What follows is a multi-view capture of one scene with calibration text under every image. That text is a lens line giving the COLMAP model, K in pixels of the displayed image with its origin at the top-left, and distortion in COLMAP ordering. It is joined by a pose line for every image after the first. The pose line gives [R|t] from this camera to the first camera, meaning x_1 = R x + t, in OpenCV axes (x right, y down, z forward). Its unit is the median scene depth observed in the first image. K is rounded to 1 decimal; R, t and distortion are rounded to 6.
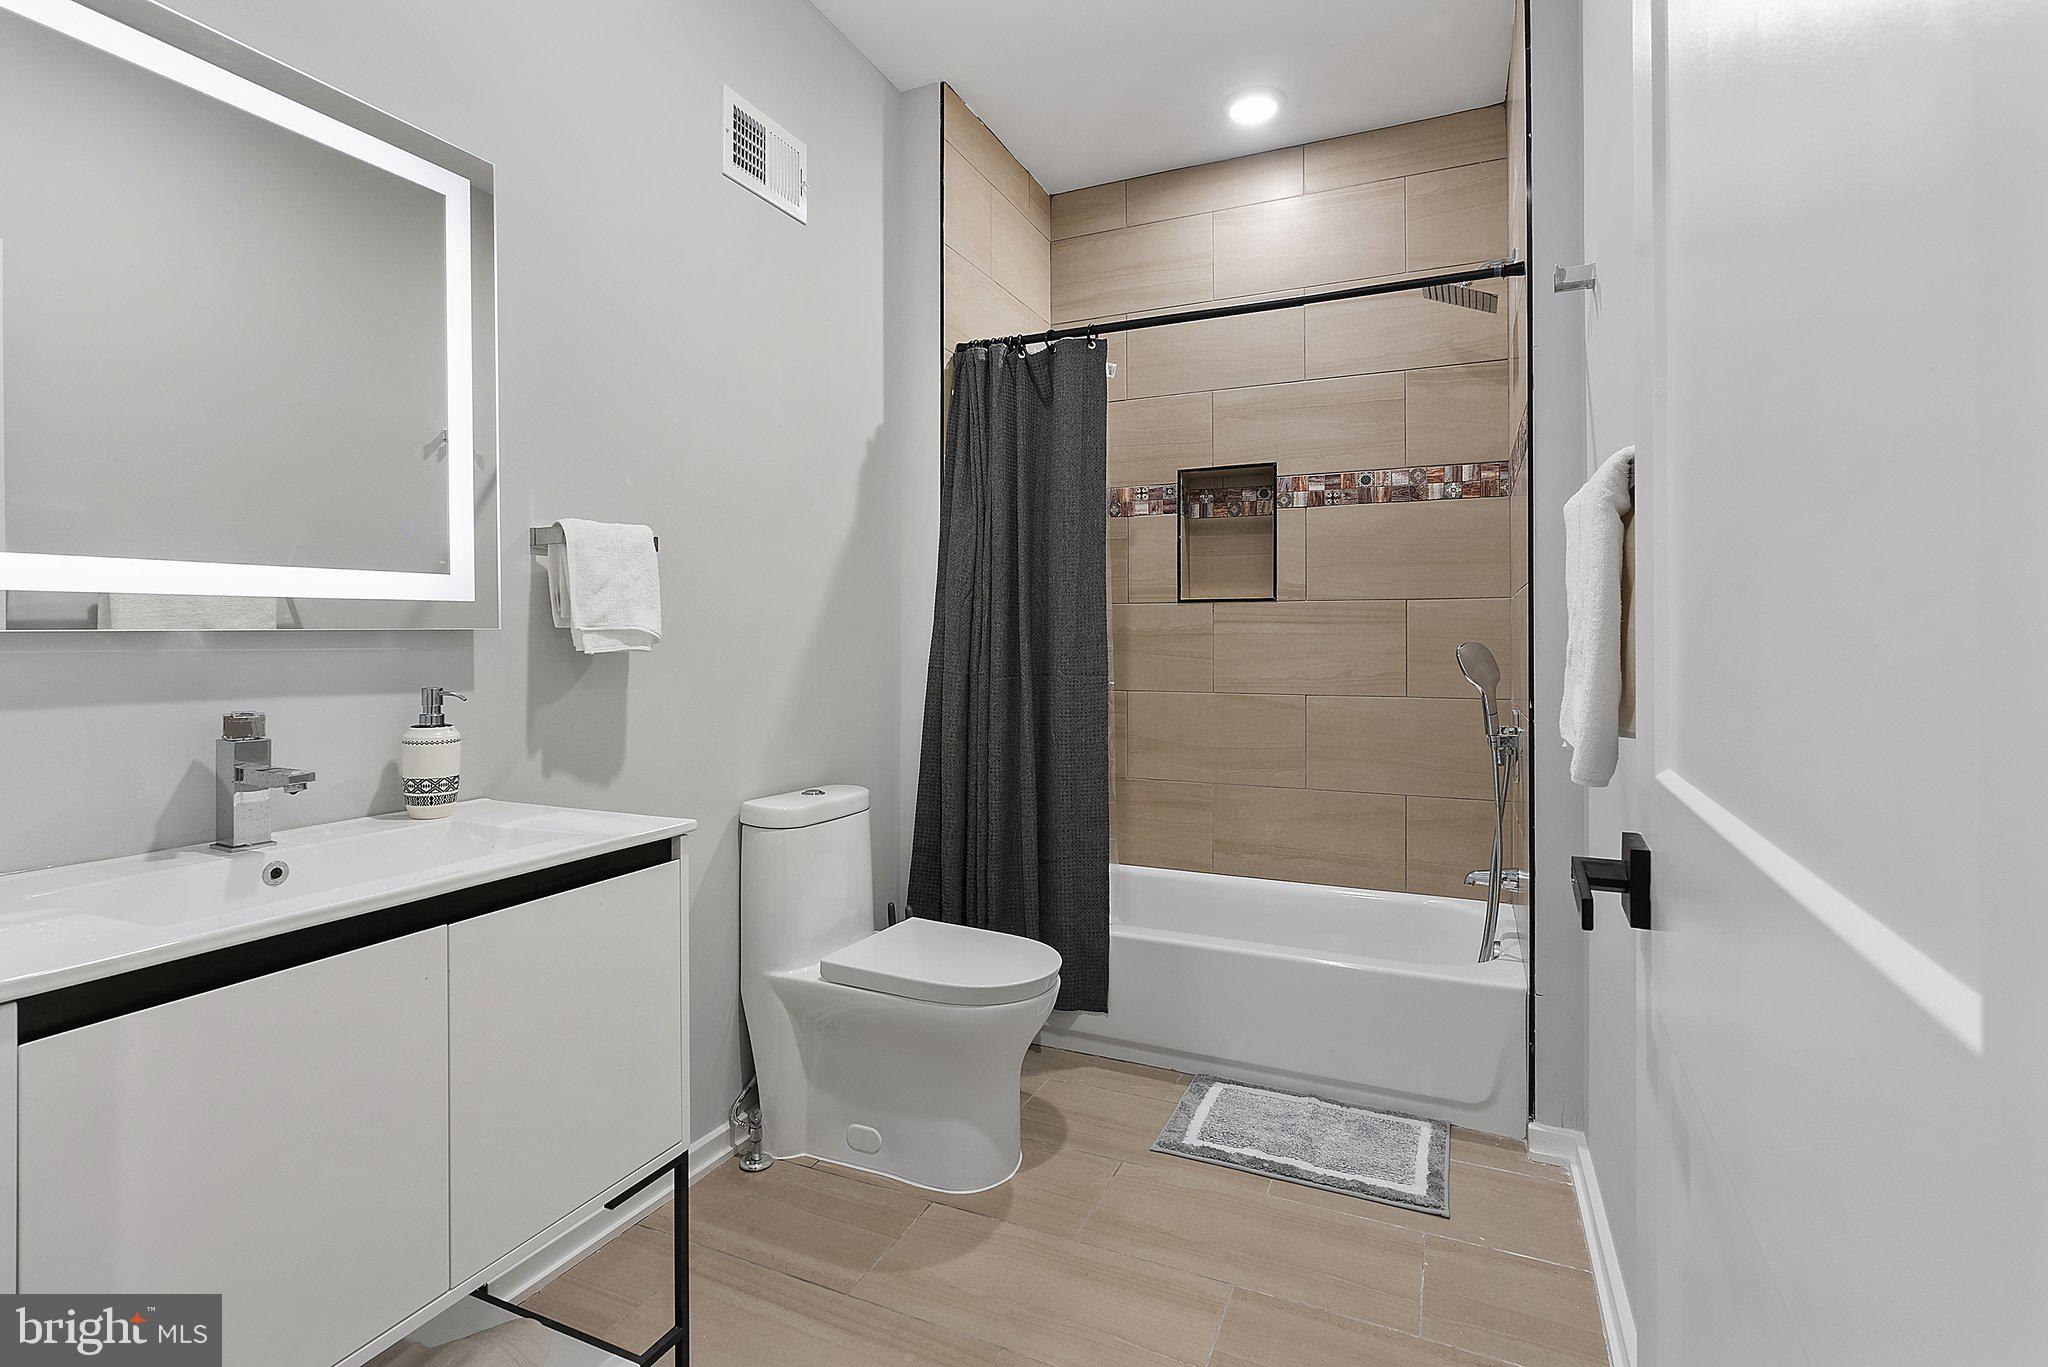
lens RADIAL K [[918.6, 0, 1019.5], [0, 918.6, 640.5], [0, 0, 1]] dist [-0.002364, 0.000058]
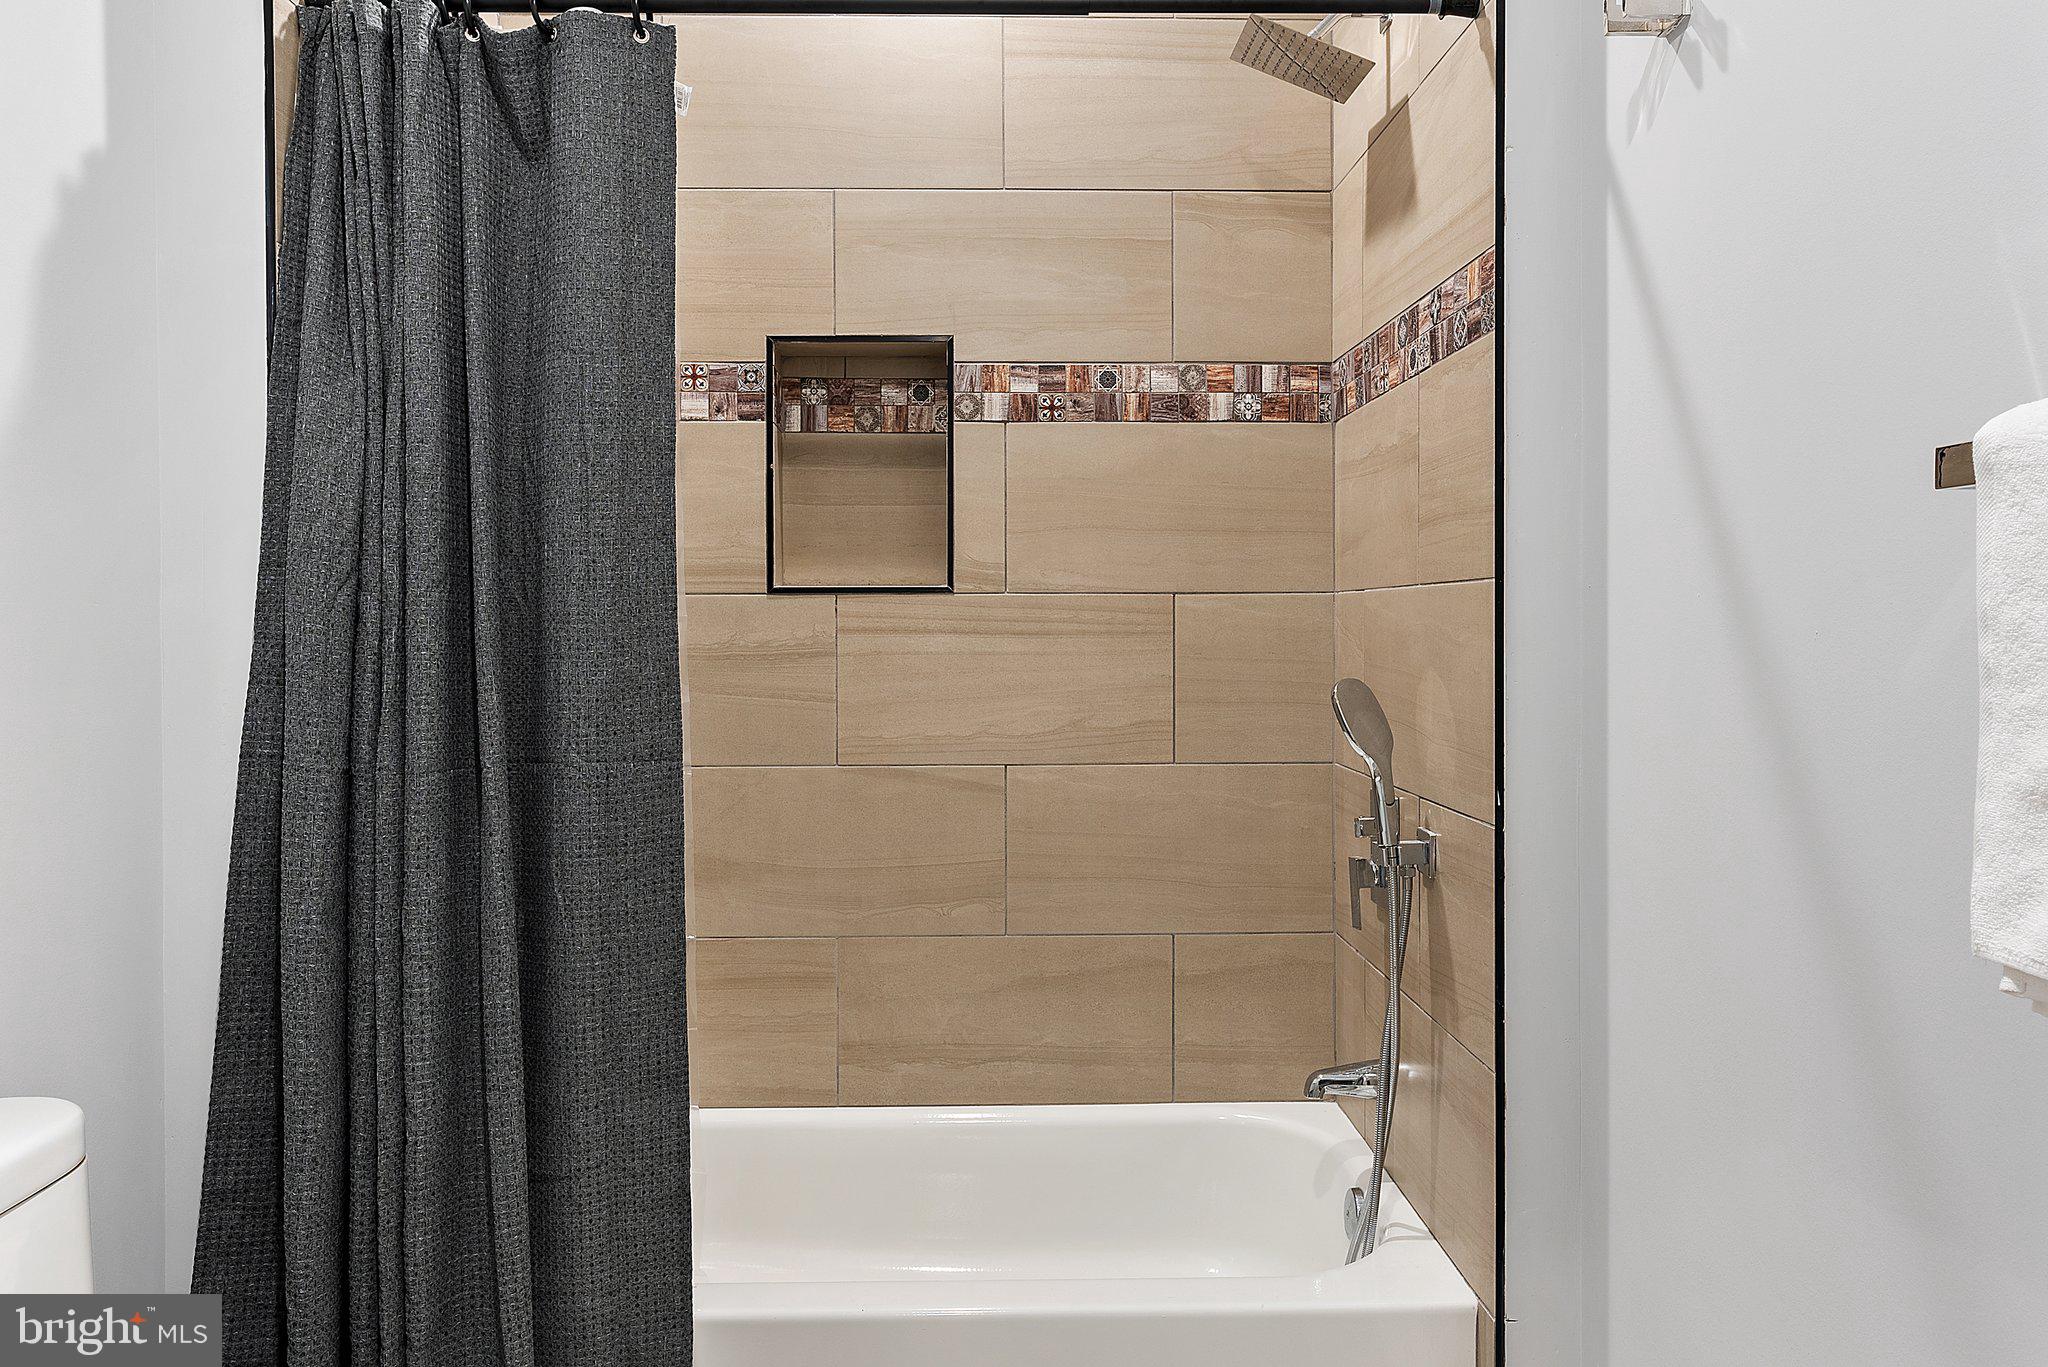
lens RADIAL K [[1450.5, 0, 1021.1], [0, 1450.5, 653.8], [0, 0, 1]] dist [-0.001028, 0.003929]
pose [[0.907851, -0.010093, 0.419172, -0.046391], [0.004038, 0.999874, 0.015330, -0.021766], [-0.419274, -0.012225, 0.907778, 0.225312]]
